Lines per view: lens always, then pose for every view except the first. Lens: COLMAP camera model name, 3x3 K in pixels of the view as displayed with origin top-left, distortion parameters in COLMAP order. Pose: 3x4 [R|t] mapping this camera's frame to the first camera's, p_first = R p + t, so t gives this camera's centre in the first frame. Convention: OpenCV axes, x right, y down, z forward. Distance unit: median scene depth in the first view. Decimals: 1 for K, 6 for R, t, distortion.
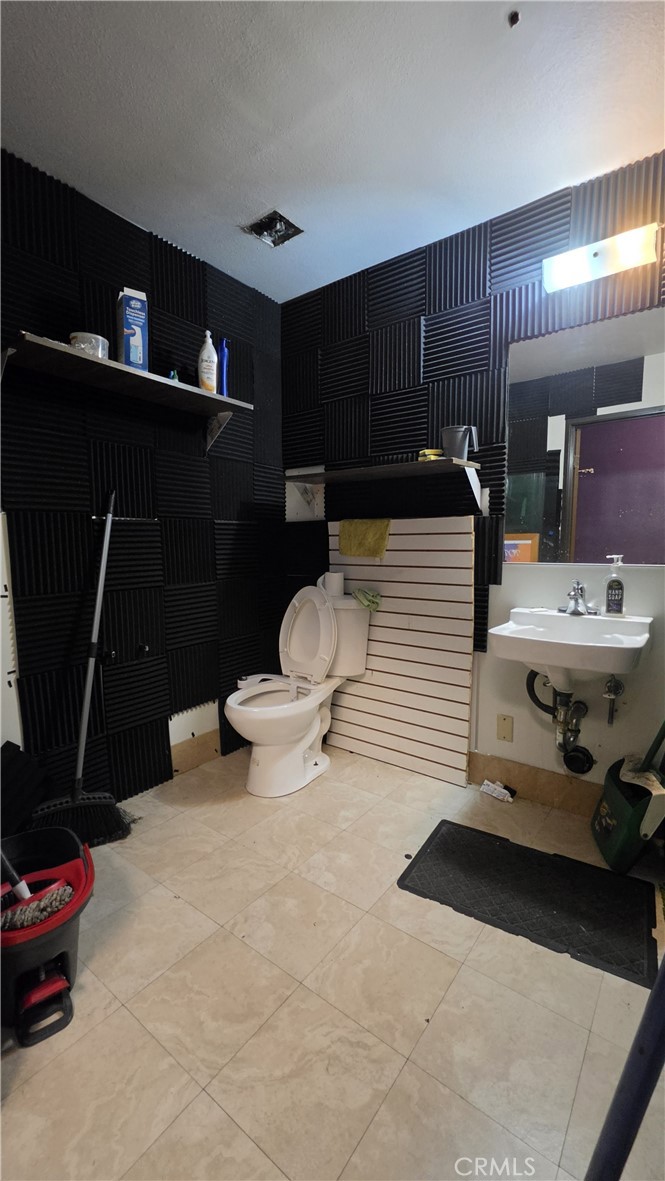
lens RADIAL K [[482.4, 0, 331.0], [0, 482.4, 585.8], [0, 0, 1]] dist [-0.000713, 0.000009]
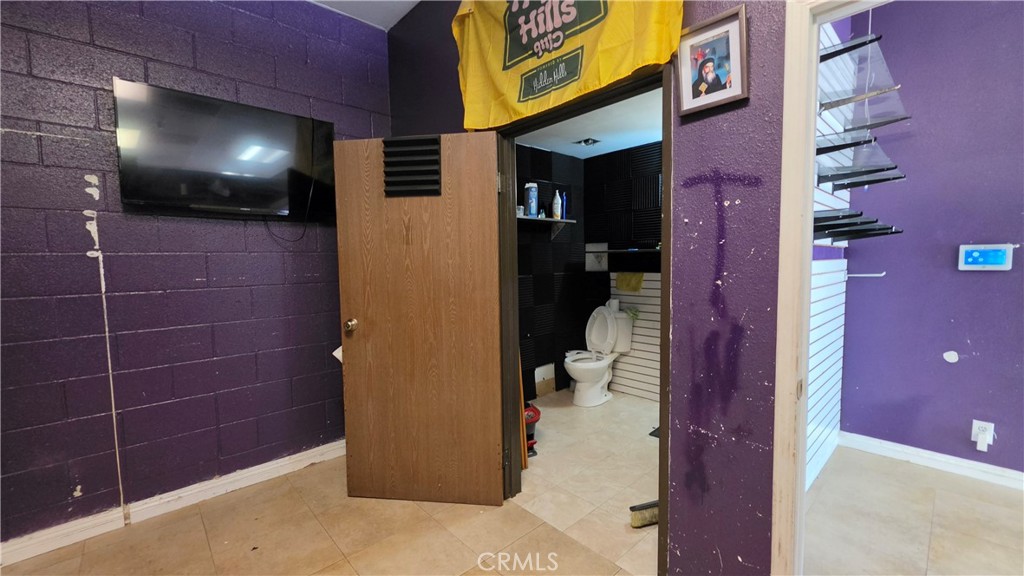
lens RADIAL K [[415.4, 0, 512.7], [0, 415.4, 288.6], [0, 0, 1]] dist [0.002801, 0.000698]
pose [[0.985549, -0.002131, -0.169375, -0.116050], [-0.000769, 0.999854, -0.017057, -0.042333], [0.169386, 0.016941, 0.985404, -0.753252]]
